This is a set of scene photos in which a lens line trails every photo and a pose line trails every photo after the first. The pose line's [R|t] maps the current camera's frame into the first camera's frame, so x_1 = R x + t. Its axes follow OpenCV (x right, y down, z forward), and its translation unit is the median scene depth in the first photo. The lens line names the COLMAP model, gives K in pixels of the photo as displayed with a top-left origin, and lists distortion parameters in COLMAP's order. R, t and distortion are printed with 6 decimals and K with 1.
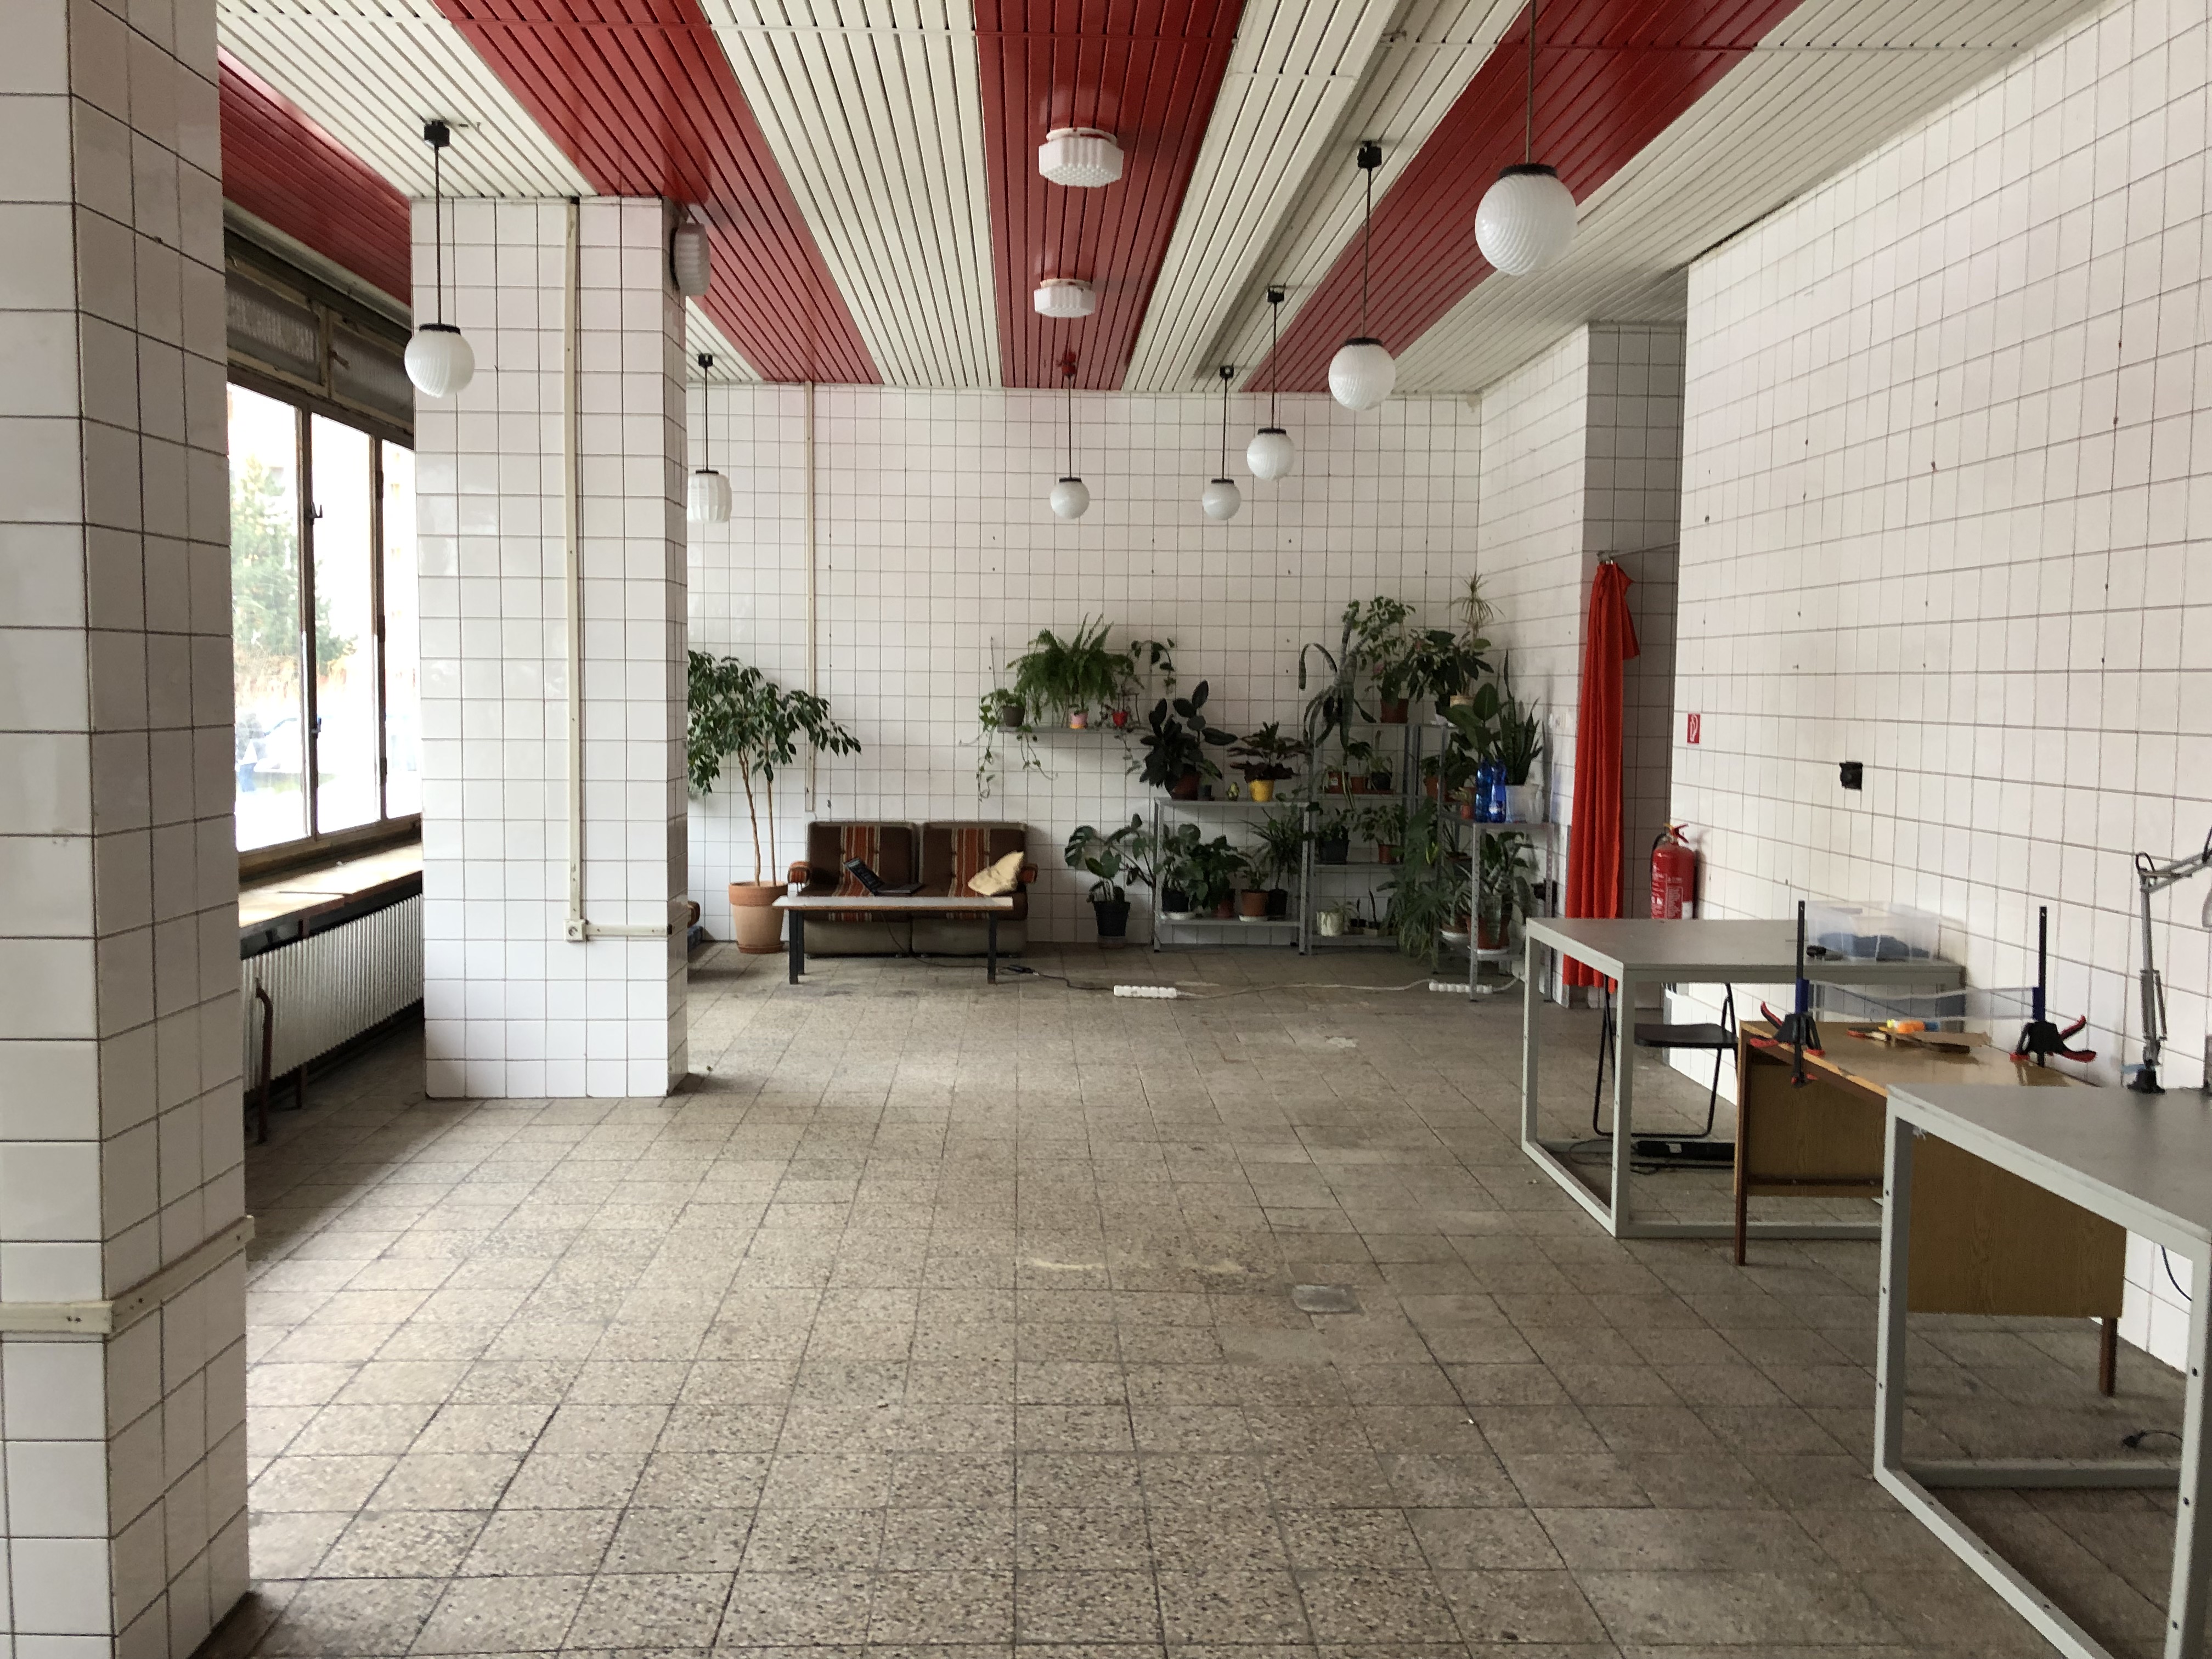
lens RADIAL K [[1823.0, 0, 1104.3], [0, 1823.0, 825.5], [0, 0, 1]] dist [0.003079, 0.000599]
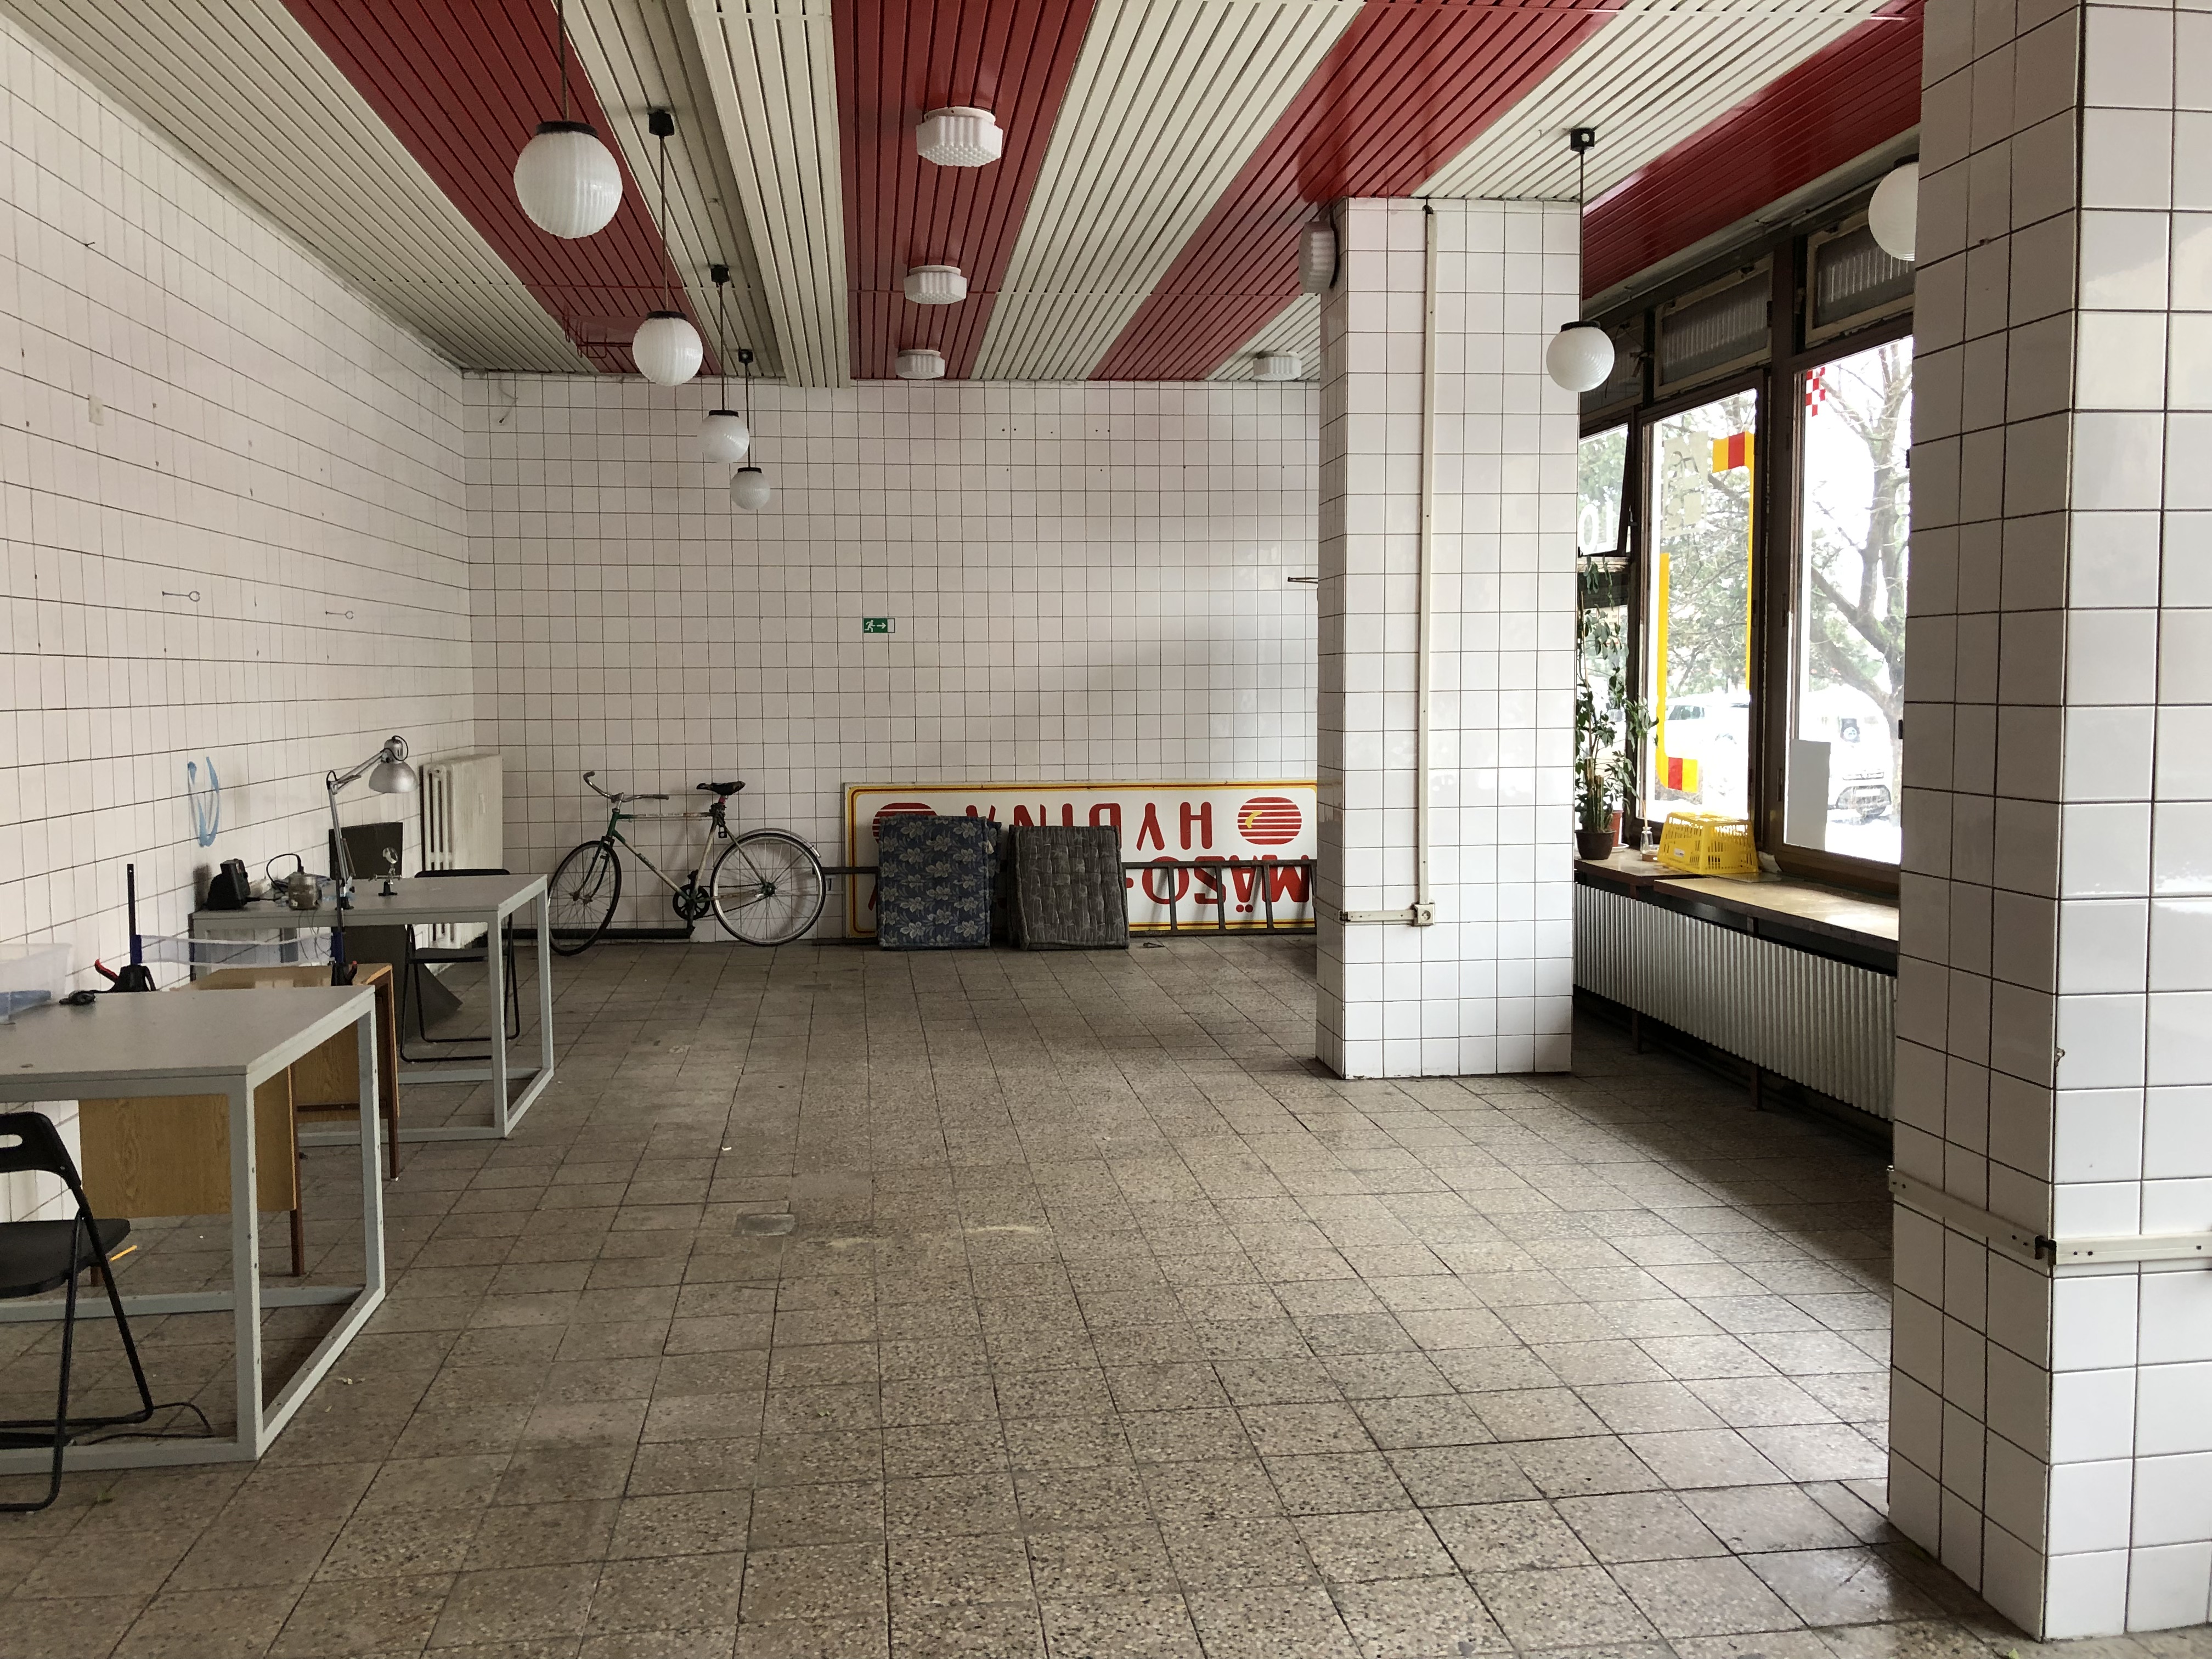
lens RADIAL K [[1823.0, 0, 1108.0], [0, 1823.0, 822.0], [0, 0, 1]] dist [0.003079, 0.000599]
pose [[-0.995840, 0.003561, -0.091052, 0.012588], [-0.010495, 0.988104, 0.153427, -0.142666], [0.090516, 0.153745, -0.983956, 1.916676]]
